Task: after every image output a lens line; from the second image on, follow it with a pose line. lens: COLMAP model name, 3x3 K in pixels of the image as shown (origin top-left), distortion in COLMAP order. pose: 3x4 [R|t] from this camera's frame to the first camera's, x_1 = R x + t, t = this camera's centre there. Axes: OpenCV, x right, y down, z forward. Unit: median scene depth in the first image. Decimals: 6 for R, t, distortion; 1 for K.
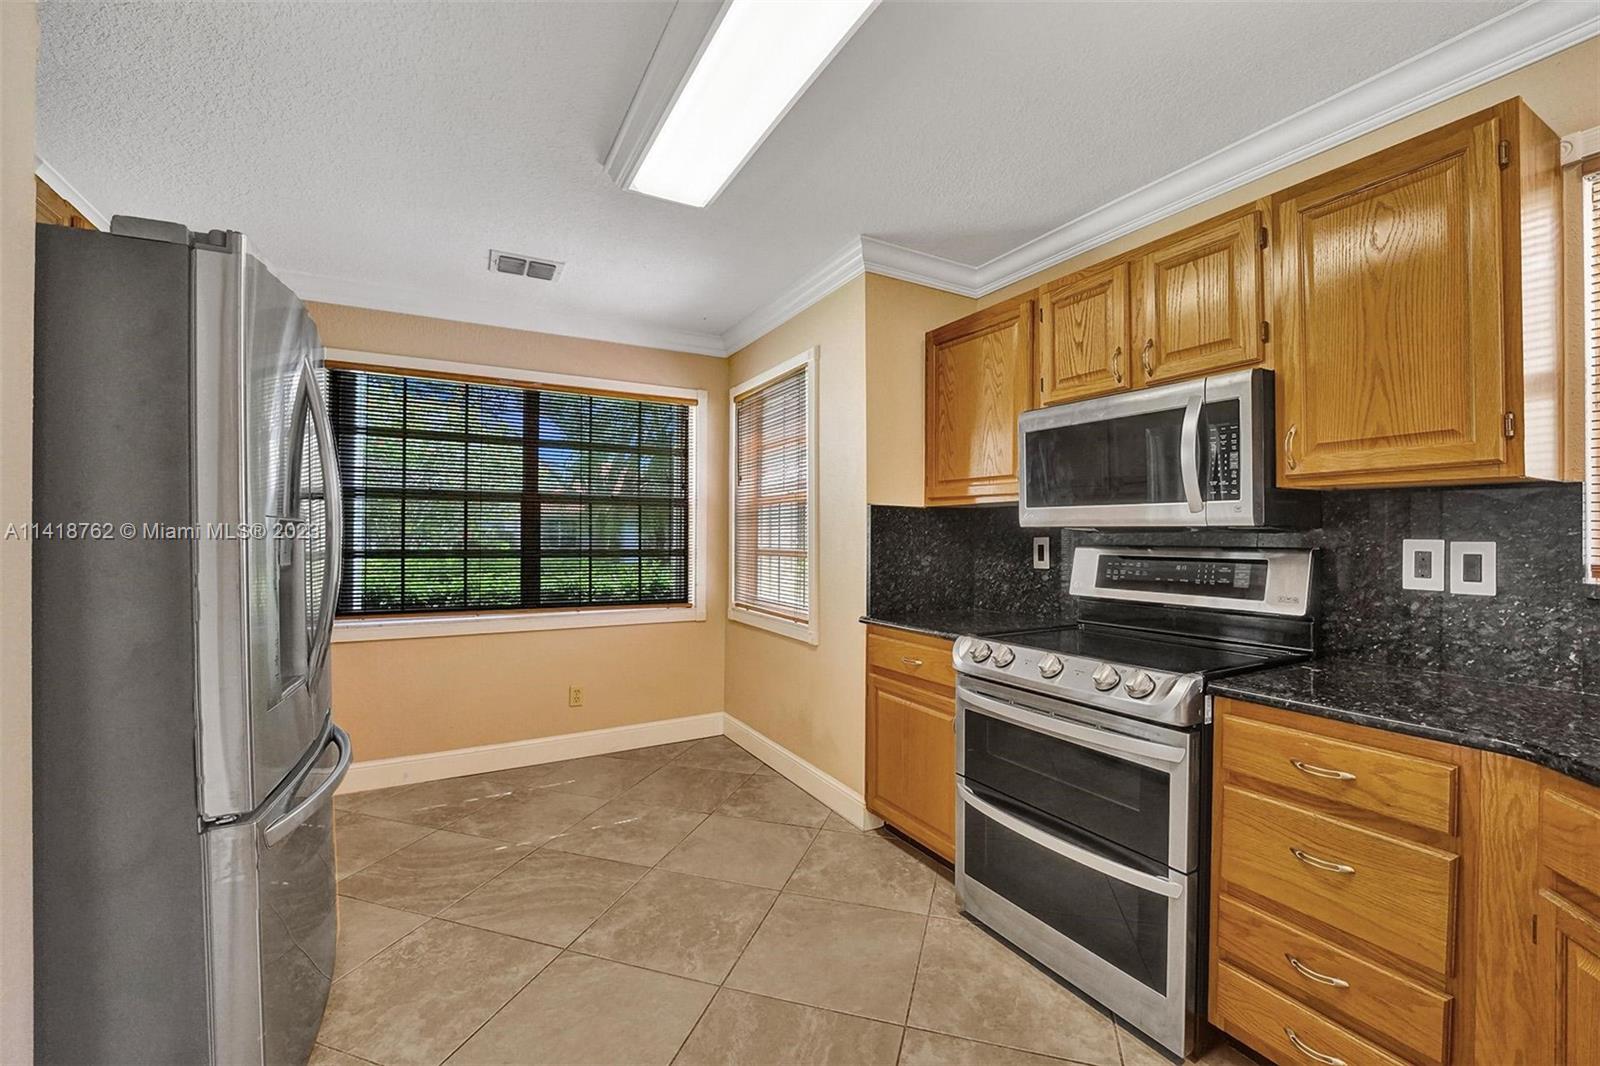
lens RADIAL K [[650.5, 0, 801.1], [0, 650.5, 534.8], [0, 0, 1]] dist [-0.030038, 0.003873]
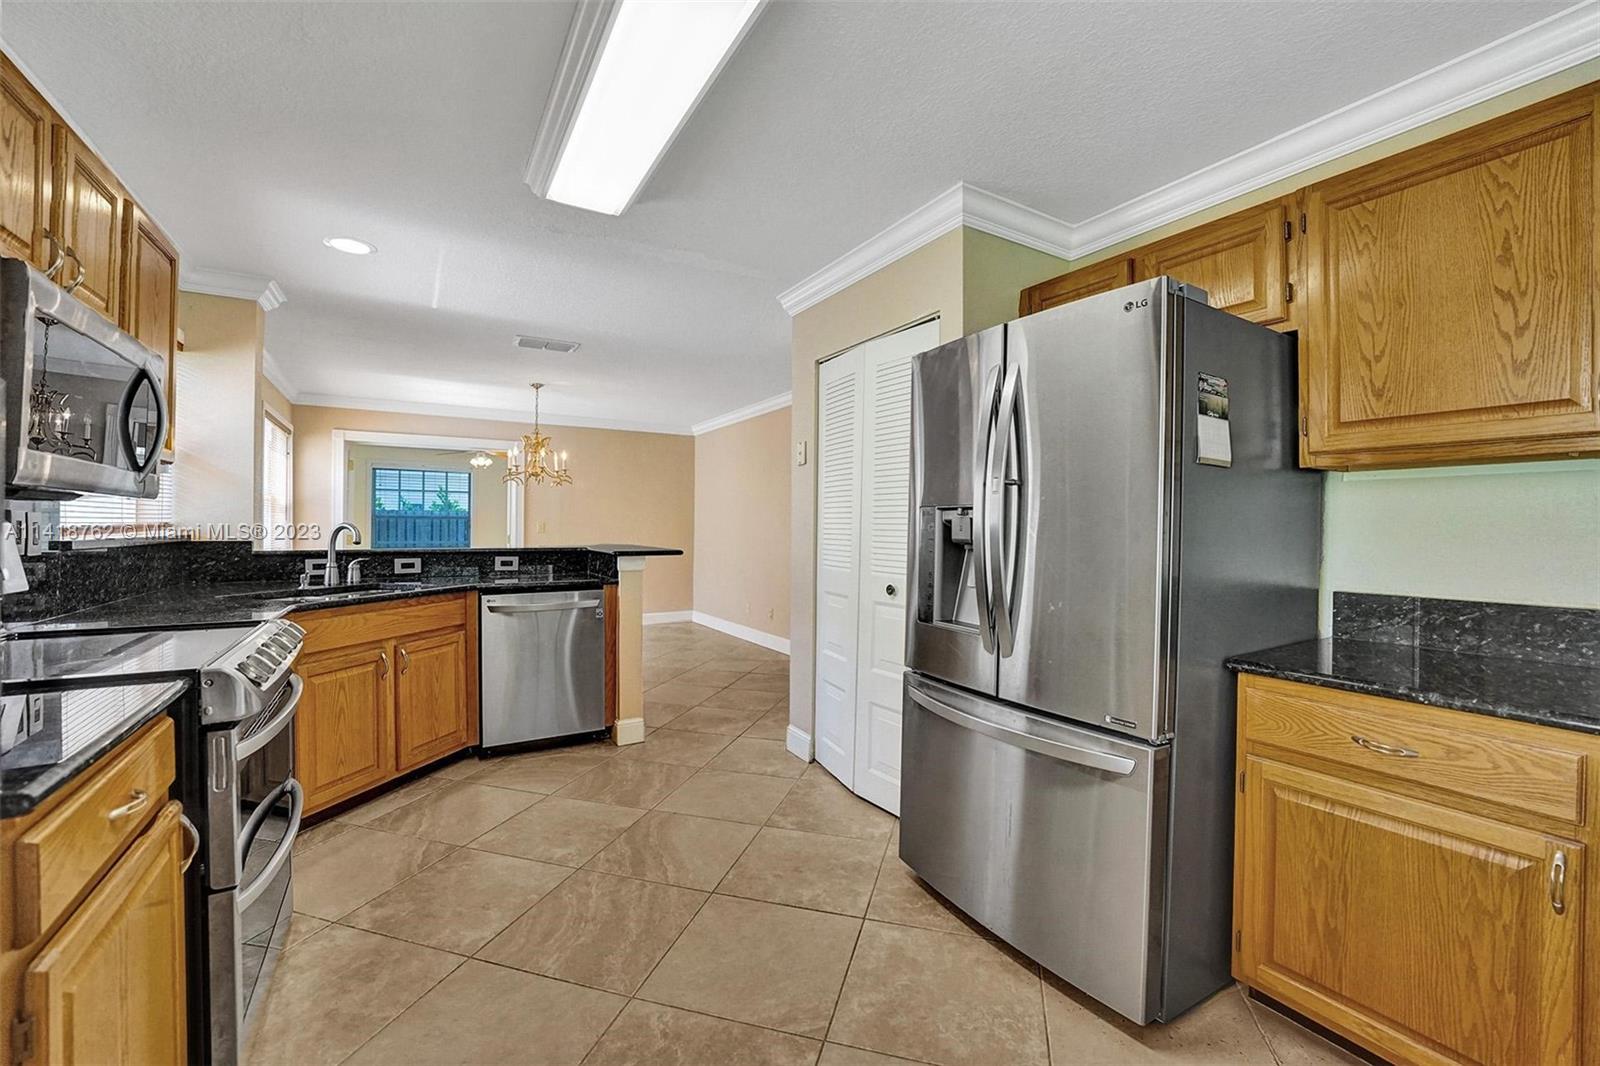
lens RADIAL K [[650.5, 0, 812.8], [0, 650.5, 537.0], [0, 0, 1]] dist [-0.030038, 0.003873]
pose [[-0.999470, -0.011209, -0.030558, -0.240532], [-0.011819, 0.999733, 0.019861, 0.009403], [0.030327, 0.020212, -0.999336, 1.311773]]
